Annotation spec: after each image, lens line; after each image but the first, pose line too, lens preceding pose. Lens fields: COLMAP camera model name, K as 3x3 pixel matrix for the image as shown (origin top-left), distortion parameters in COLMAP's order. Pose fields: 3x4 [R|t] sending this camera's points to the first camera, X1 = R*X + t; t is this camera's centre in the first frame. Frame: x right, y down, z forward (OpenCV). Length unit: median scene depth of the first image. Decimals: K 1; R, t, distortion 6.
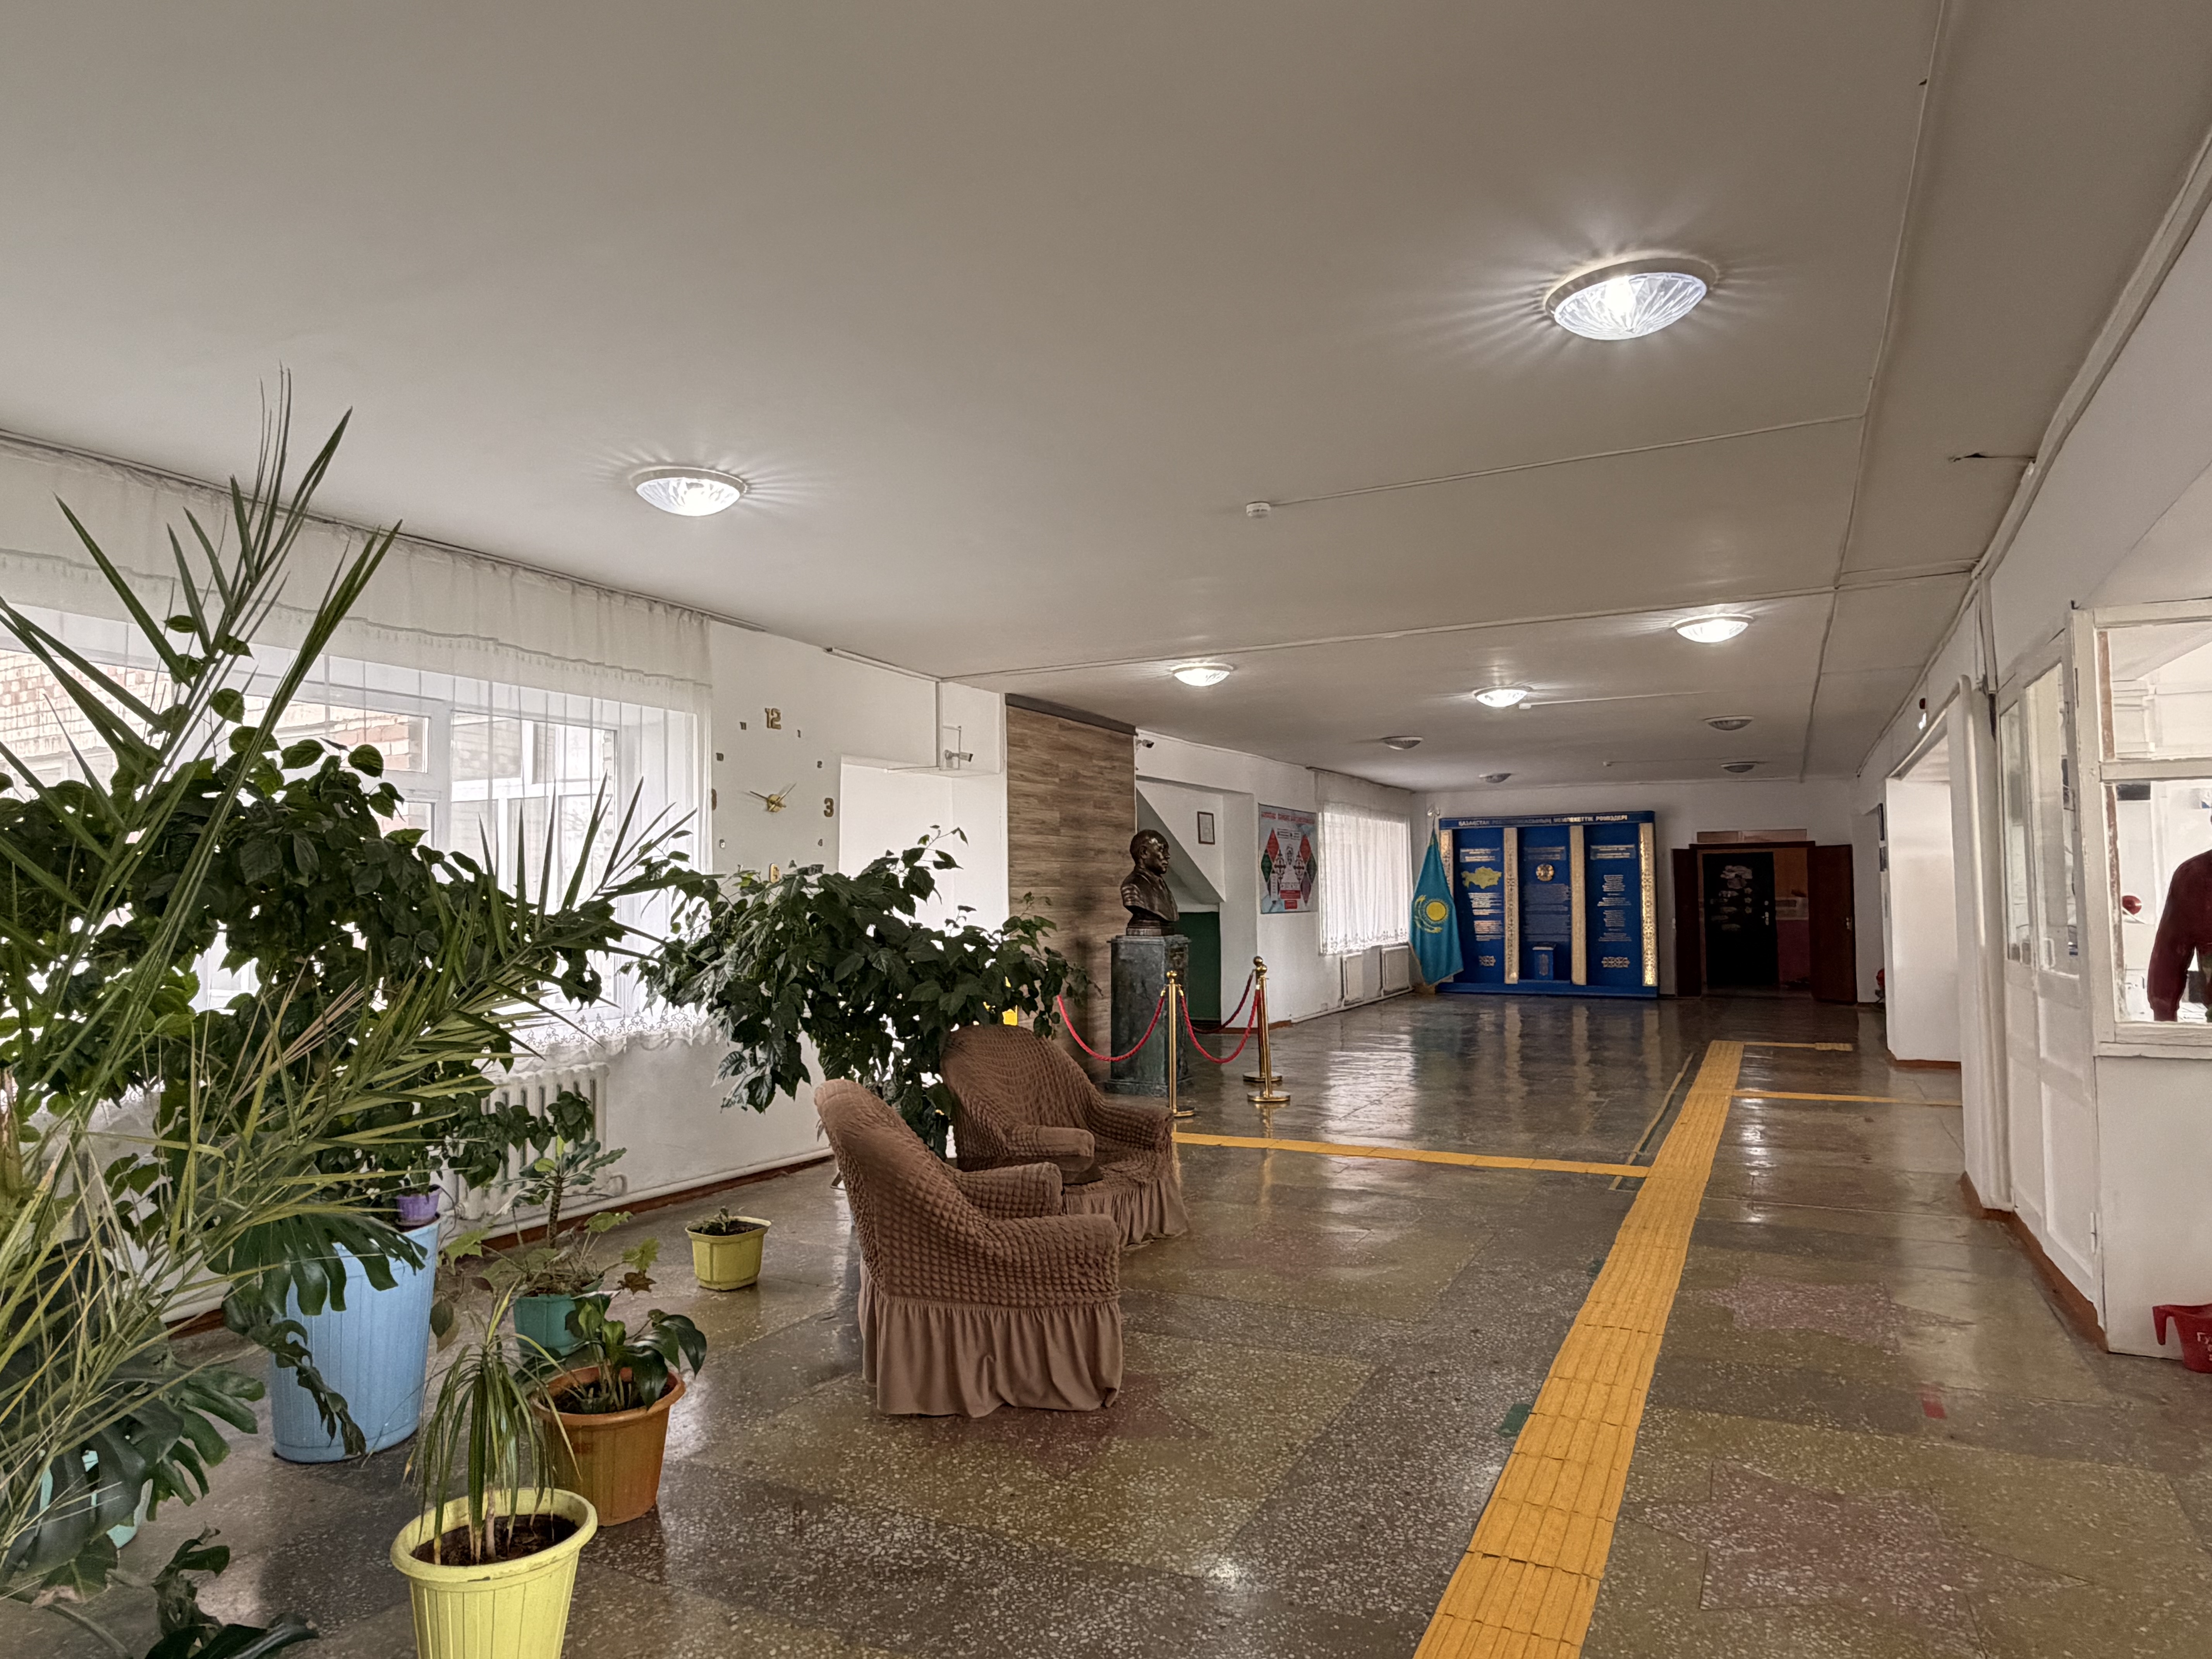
lens RADIAL K [[1352.6, 0, 1106.6], [0, 1352.6, 834.9], [0, 0, 1]] dist [0.000515, 0.000005]
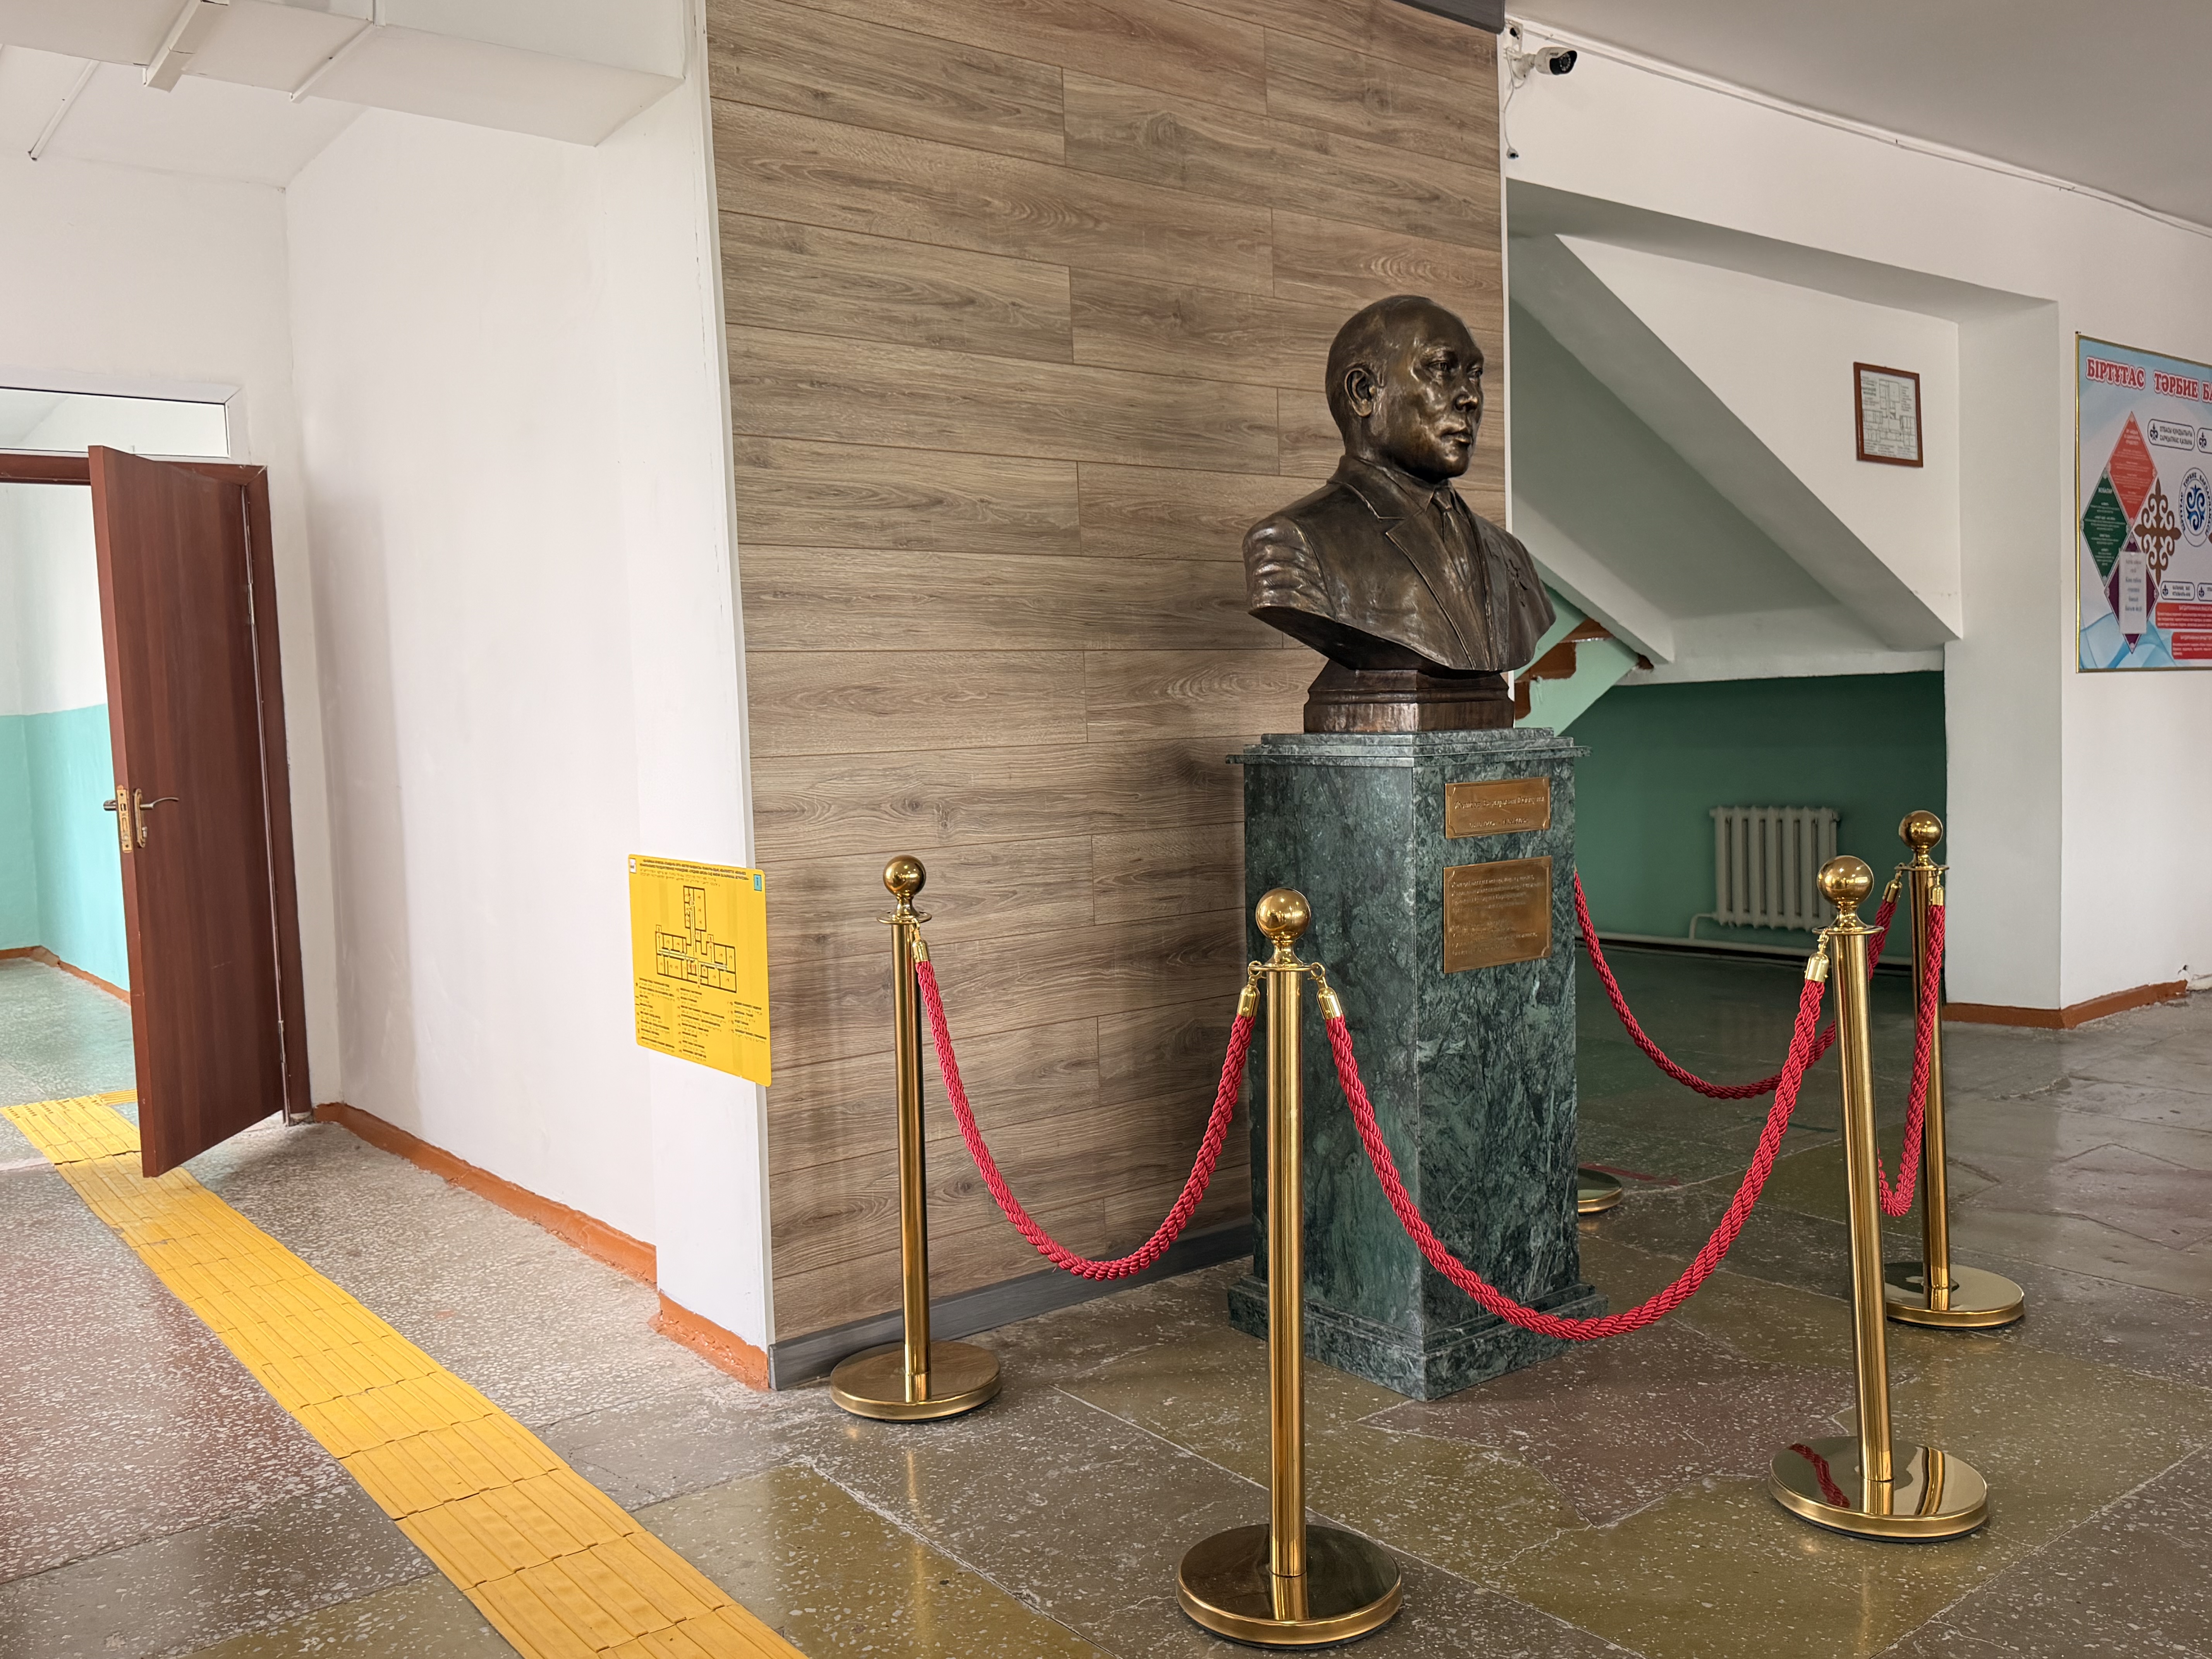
lens RADIAL K [[1836.3, 0, 1111.3], [0, 1836.3, 818.8], [0, 0, 1]] dist [0.003590, -0.001322]
pose [[0.906039, 0.011400, -0.423041, 0.110105], [0.036868, 0.993710, 0.105740, 0.045710], [0.421586, -0.111402, 0.899919, 0.599538]]
